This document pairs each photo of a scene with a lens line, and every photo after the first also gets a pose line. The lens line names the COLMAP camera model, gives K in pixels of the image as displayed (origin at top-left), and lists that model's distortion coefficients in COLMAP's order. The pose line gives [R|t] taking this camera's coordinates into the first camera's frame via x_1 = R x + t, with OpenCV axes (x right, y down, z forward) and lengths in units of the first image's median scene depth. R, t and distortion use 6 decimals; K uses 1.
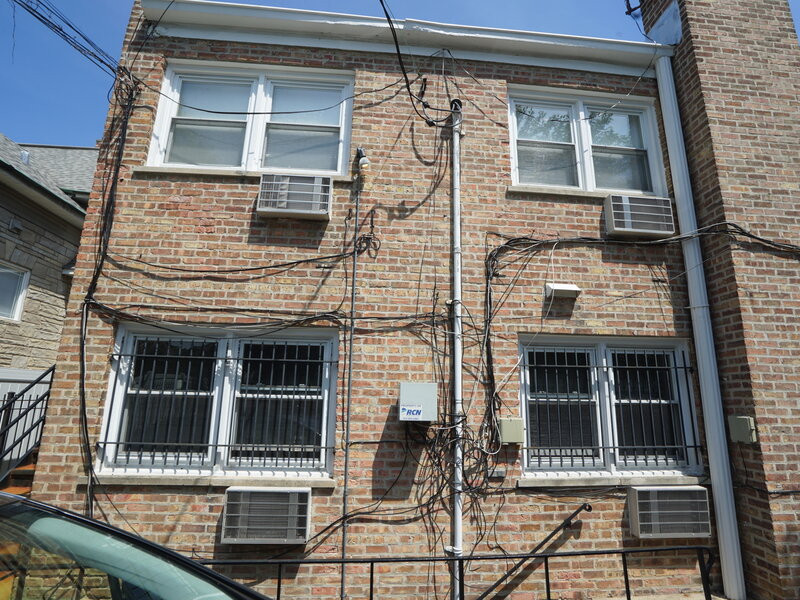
lens RADIAL K [[419.4, 0, 404.5], [0, 419.4, 299.1], [0, 0, 1]] dist [-0.066594, 0.031281]
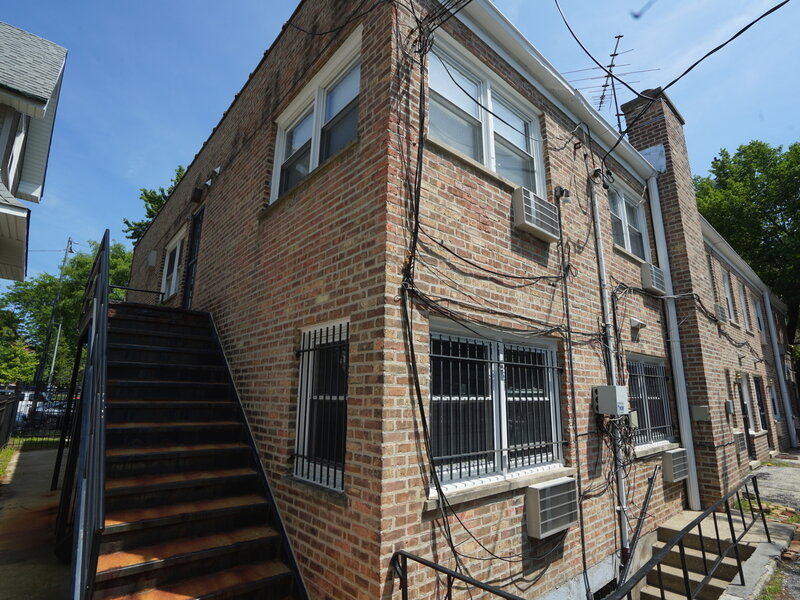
lens RADIAL K [[419.4, 0, 404.5], [0, 419.4, 299.1], [0, 0, 1]] dist [-0.066594, 0.031281]
pose [[0.802749, 0.126294, 0.582790, -1.221844], [-0.130737, 0.990812, -0.034635, 0.056549], [-0.581809, -0.048388, 0.811885, 0.321219]]
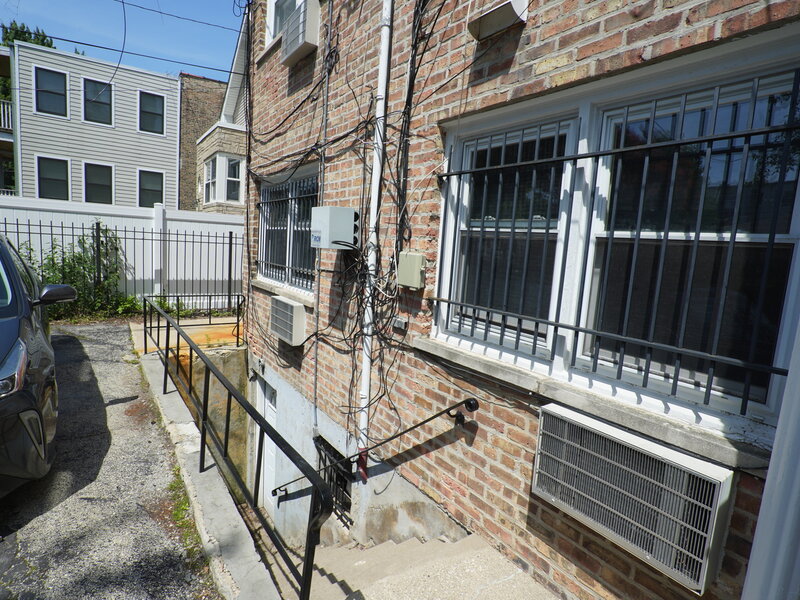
lens RADIAL K [[419.4, 0, 404.5], [0, 419.4, 299.1], [0, 0, 1]] dist [-0.066594, 0.031281]
pose [[0.518830, 0.123880, -0.845854, 0.841779], [0.134149, 0.965389, 0.223671, 0.198852], [0.844286, -0.229518, 0.484254, 0.620144]]
